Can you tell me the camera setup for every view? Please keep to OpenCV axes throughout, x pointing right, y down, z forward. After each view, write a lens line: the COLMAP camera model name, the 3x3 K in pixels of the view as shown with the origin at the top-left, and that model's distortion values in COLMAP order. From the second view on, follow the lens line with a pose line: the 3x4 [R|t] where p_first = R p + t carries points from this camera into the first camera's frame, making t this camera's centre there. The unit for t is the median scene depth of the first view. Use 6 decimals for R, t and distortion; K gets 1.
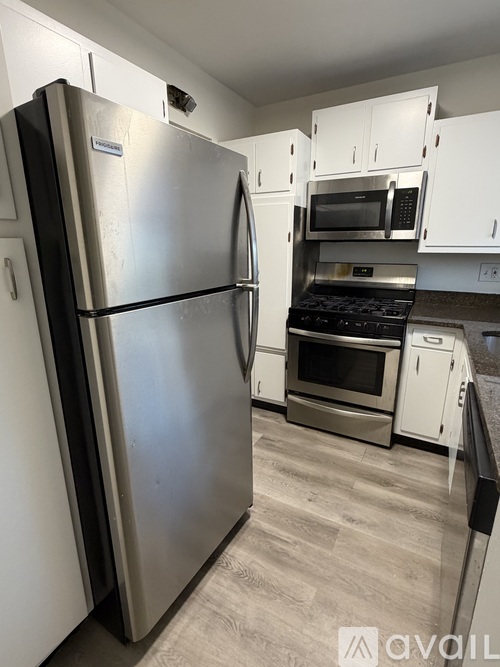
lens RADIAL K [[337.7, 0, 250.0], [0, 337.7, 333.5], [0, 0, 1]] dist [0.001812, 0.000374]
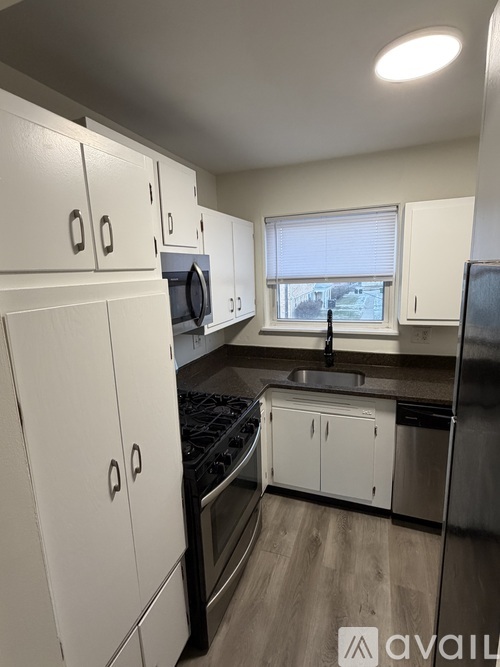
lens RADIAL K [[337.7, 0, 250.0], [0, 337.7, 333.5], [0, 0, 1]] dist [0.001812, 0.000374]
pose [[-0.151561, -0.178371, 0.972221, -0.477803], [0.297249, 0.929830, 0.216932, -0.453331], [-0.942694, 0.321870, -0.087905, 1.066348]]
